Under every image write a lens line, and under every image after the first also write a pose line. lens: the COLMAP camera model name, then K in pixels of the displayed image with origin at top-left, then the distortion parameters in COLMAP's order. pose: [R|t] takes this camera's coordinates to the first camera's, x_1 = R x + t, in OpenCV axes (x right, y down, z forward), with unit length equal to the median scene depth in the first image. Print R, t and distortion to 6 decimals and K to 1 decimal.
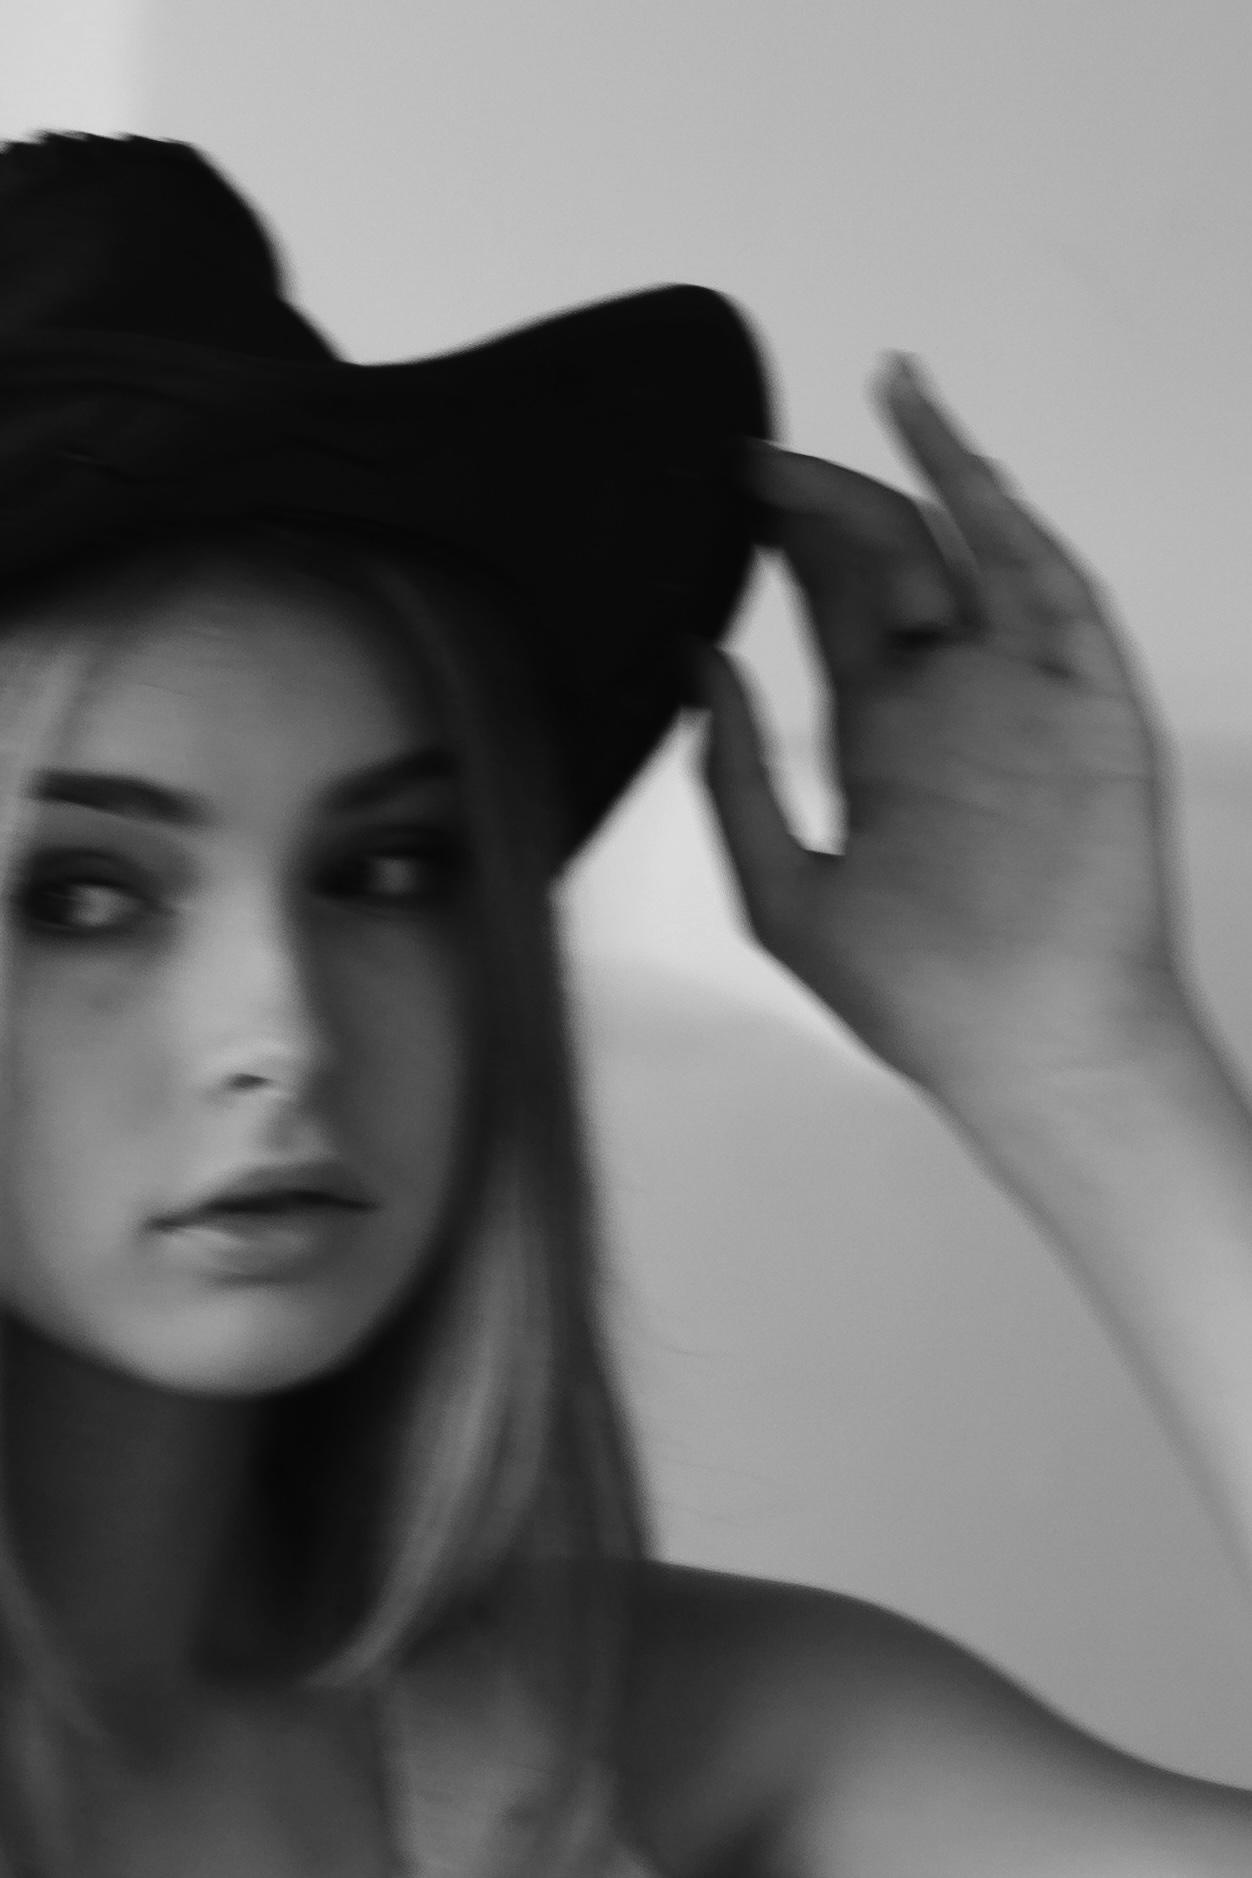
lens RADIAL K [[2093.2, 0, 623.1], [0, 2093.2, 938.4], [0, 0, 1]] dist [-0.166235, -0.013970]
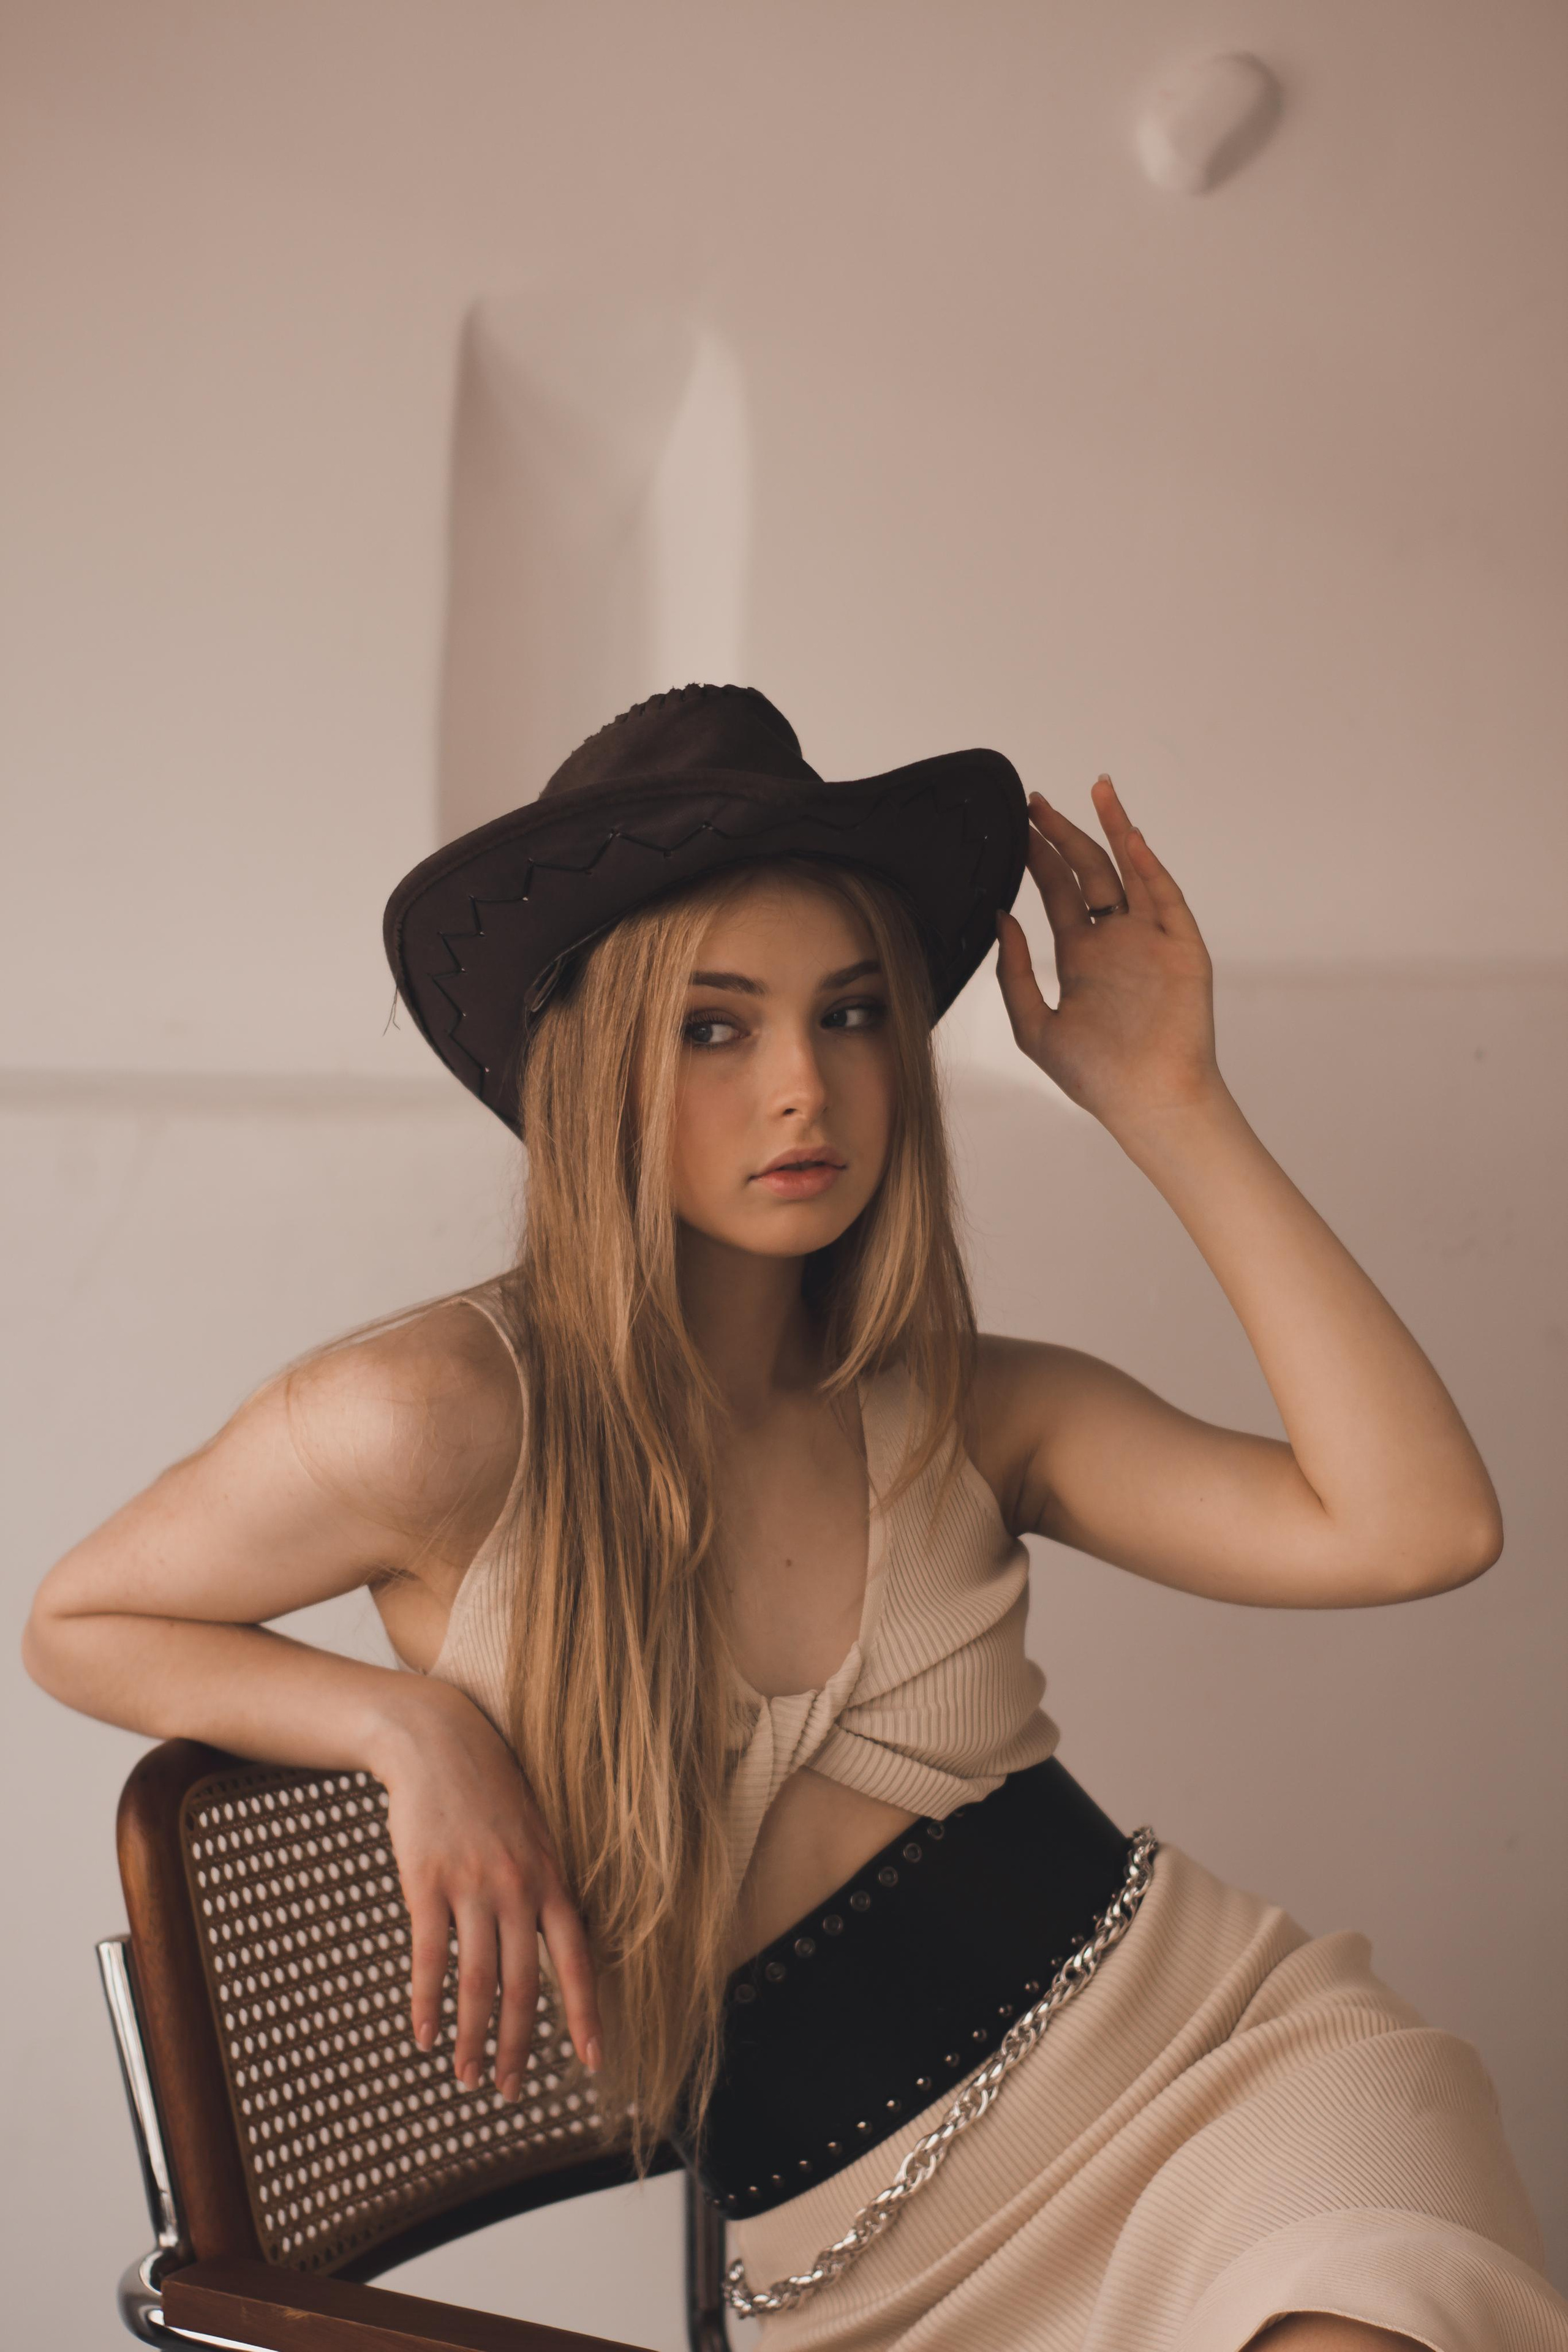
lens RADIAL K [[2621.5, 0, 780.4], [0, 2621.5, 1175.2], [0, 0, 1]] dist [-0.166235, -0.013970]
pose [[0.996769, -0.000967, -0.080312, 0.029895], [0.016397, 0.981319, 0.191686, -0.397706], [0.078626, -0.192384, 0.978165, -1.717818]]
